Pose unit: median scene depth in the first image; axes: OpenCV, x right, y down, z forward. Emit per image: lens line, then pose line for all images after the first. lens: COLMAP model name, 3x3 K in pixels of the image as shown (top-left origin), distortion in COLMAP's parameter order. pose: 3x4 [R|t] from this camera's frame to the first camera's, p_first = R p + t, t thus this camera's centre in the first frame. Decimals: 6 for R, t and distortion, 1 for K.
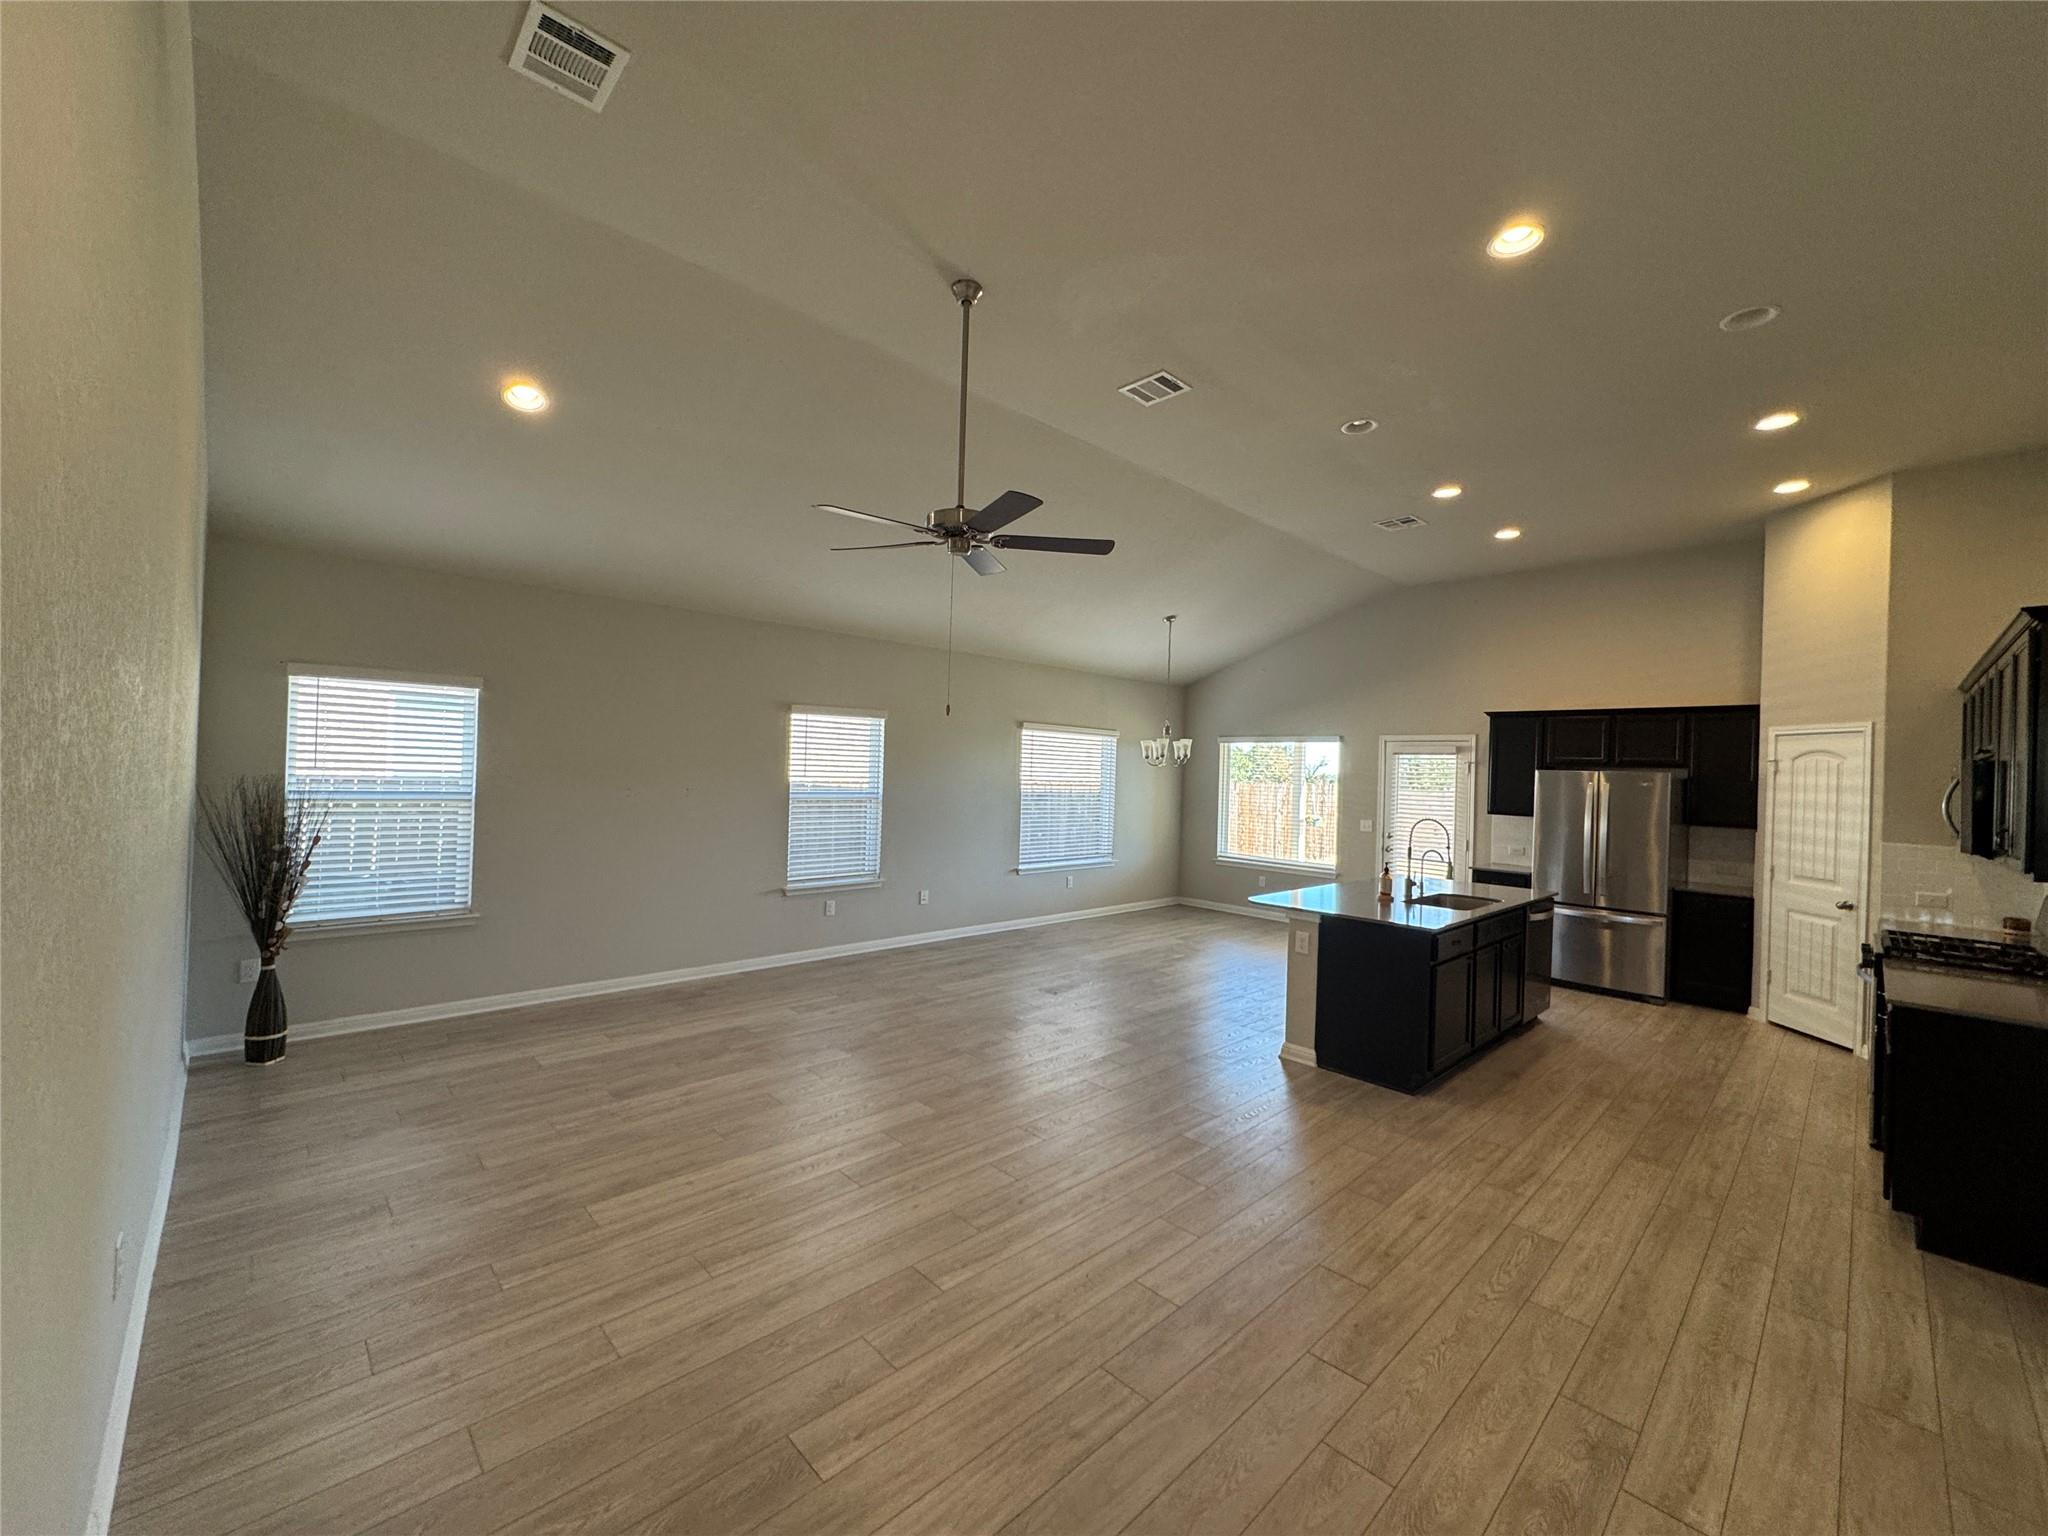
lens RADIAL K [[815.3, 0, 1027.5], [0, 815.3, 764.3], [0, 0, 1]] dist [-0.003094, 0.000263]
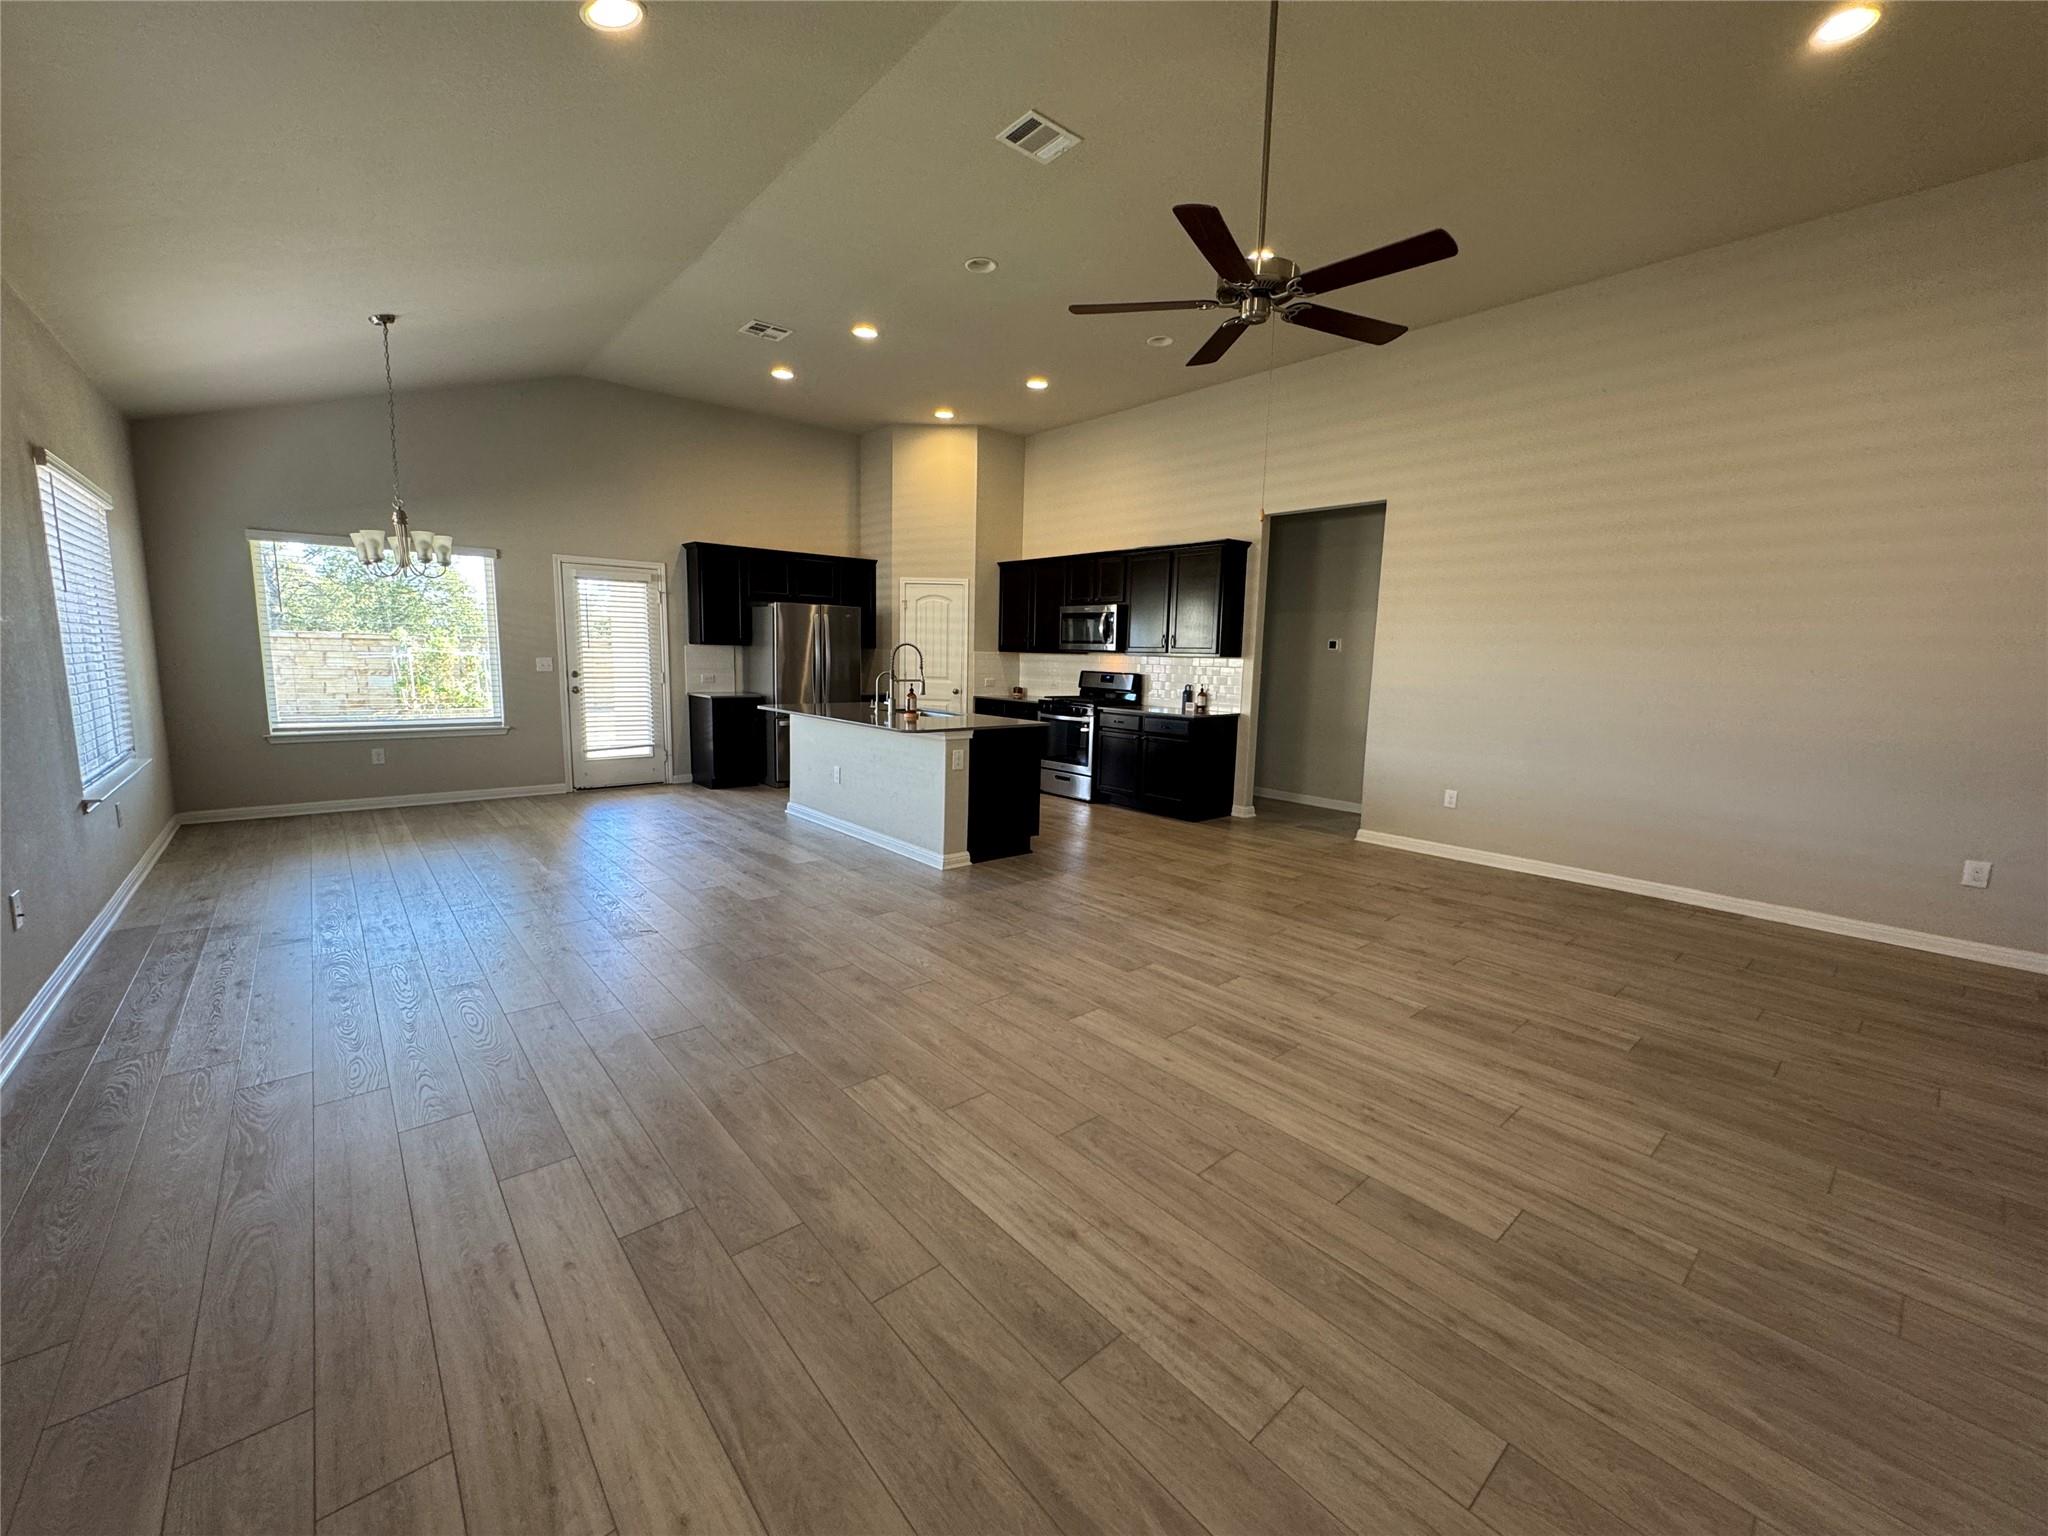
lens RADIAL K [[815.3, 0, 1026.8], [0, 815.3, 763.9], [0, 0, 1]] dist [-0.003094, 0.000263]
pose [[0.052519, -0.166844, 0.984584, -0.670796], [-0.028841, 0.985280, 0.168501, 0.036545], [-0.998203, -0.037246, 0.046934, 0.796400]]
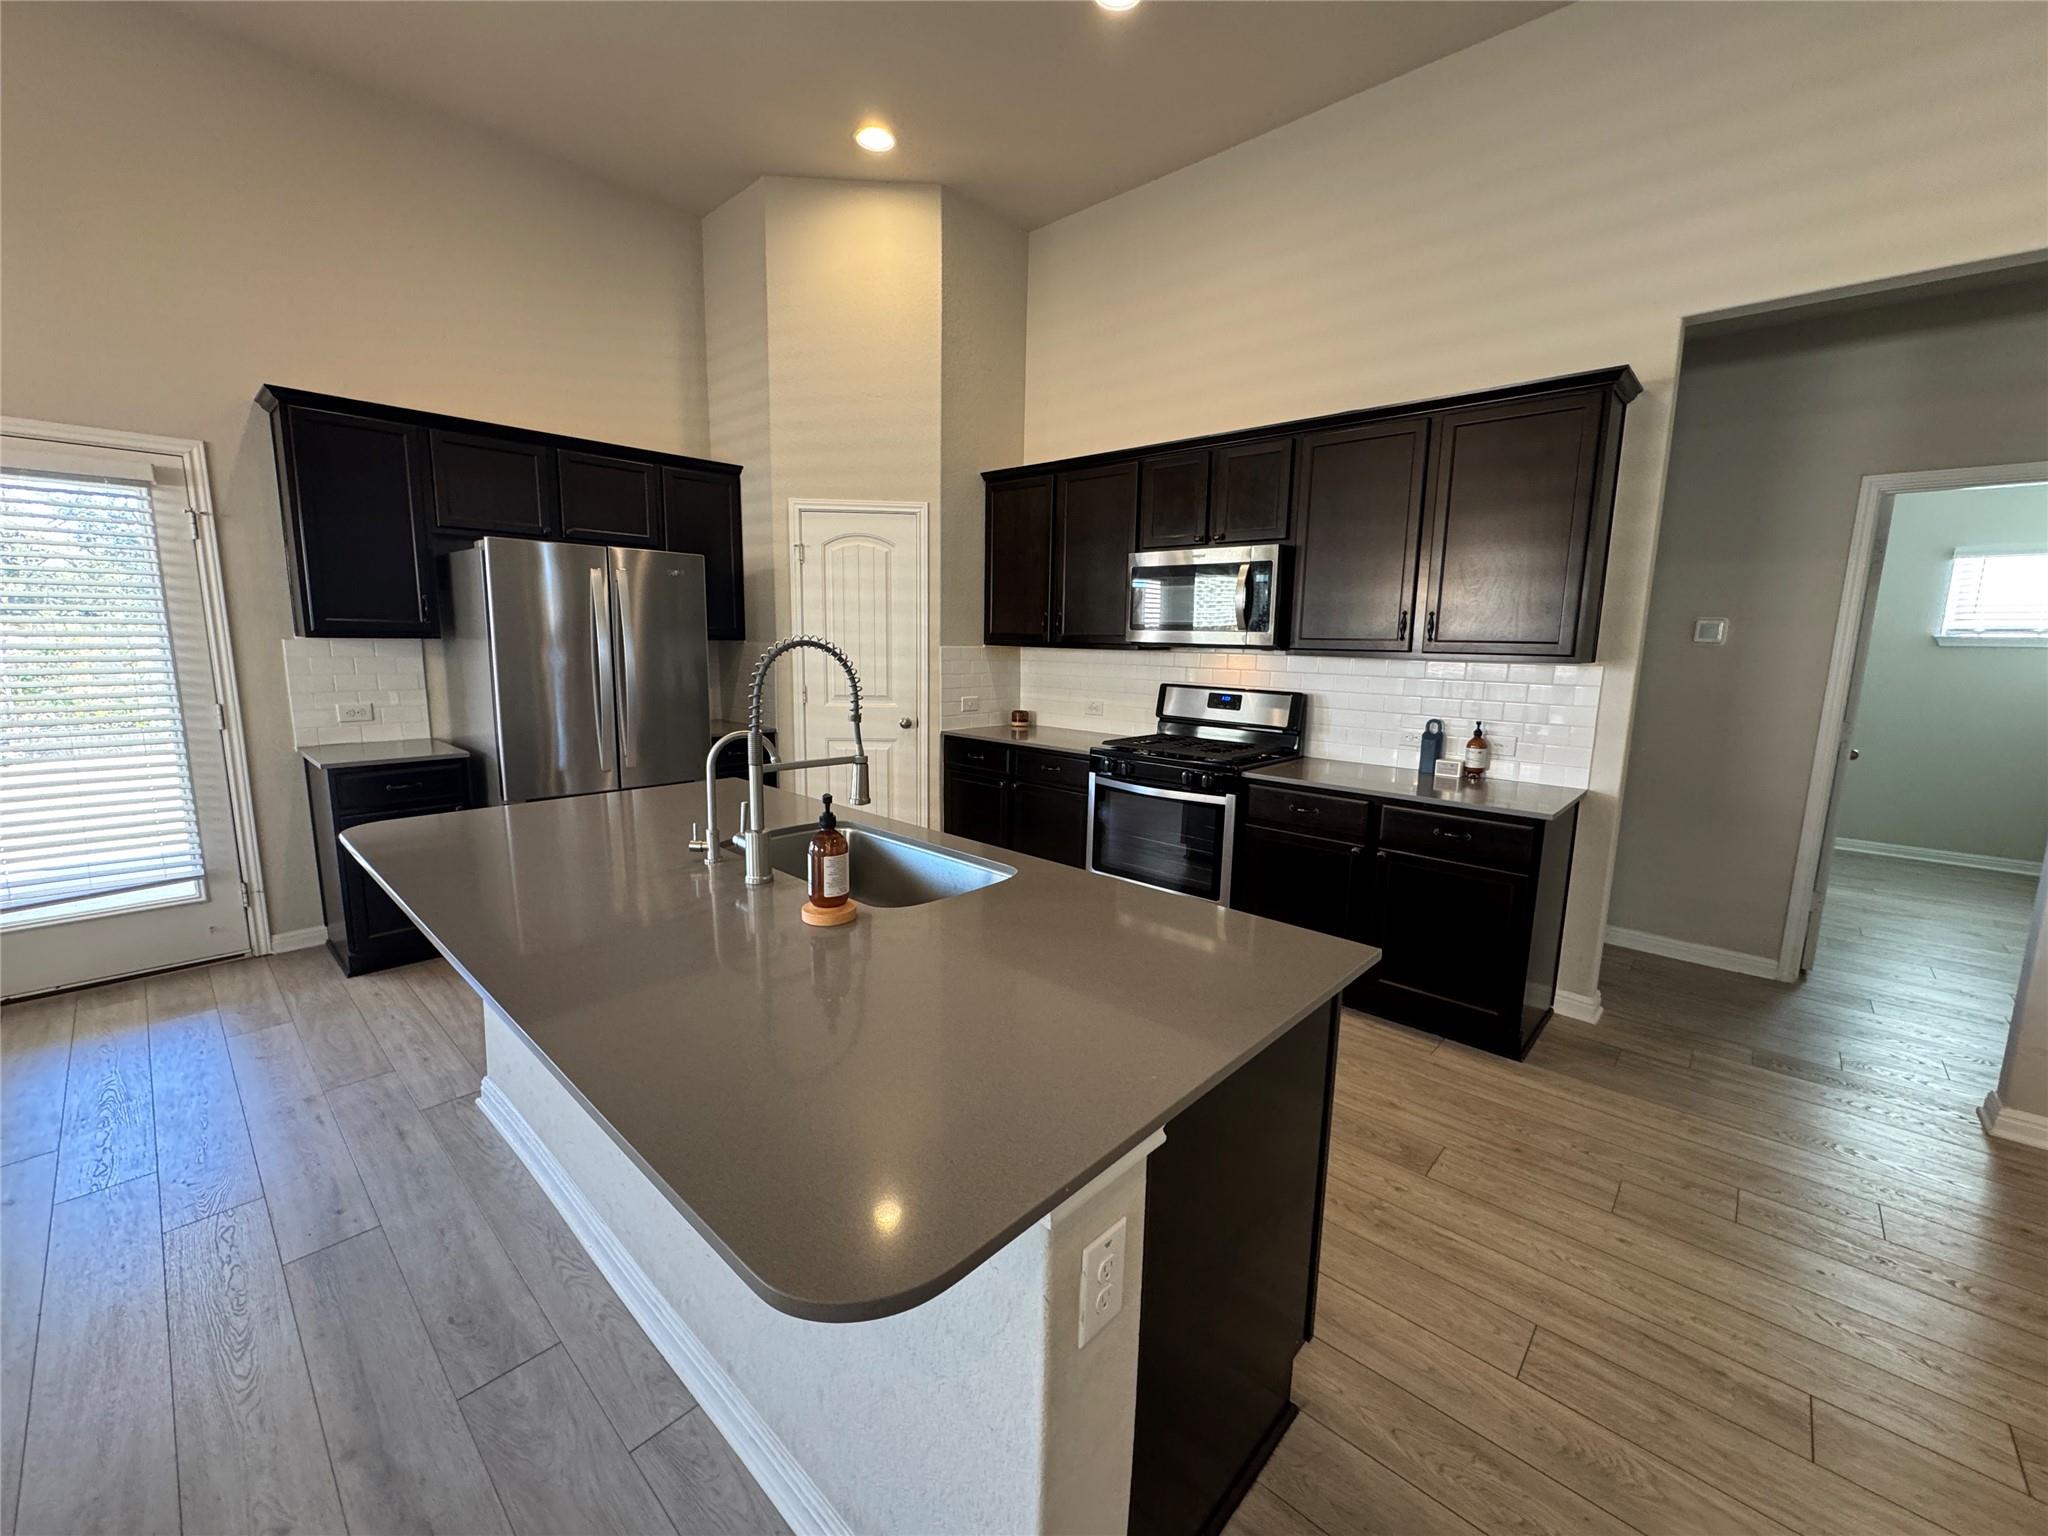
lens RADIAL K [[815.3, 0, 1026.9], [0, 815.3, 764.7], [0, 0, 1]] dist [-0.003094, 0.000263]
pose [[-0.061793, -0.190986, 0.979646, 0.153795], [-0.027036, 0.981482, 0.189638, 0.052076], [-0.997723, -0.014767, -0.065812, 0.958767]]
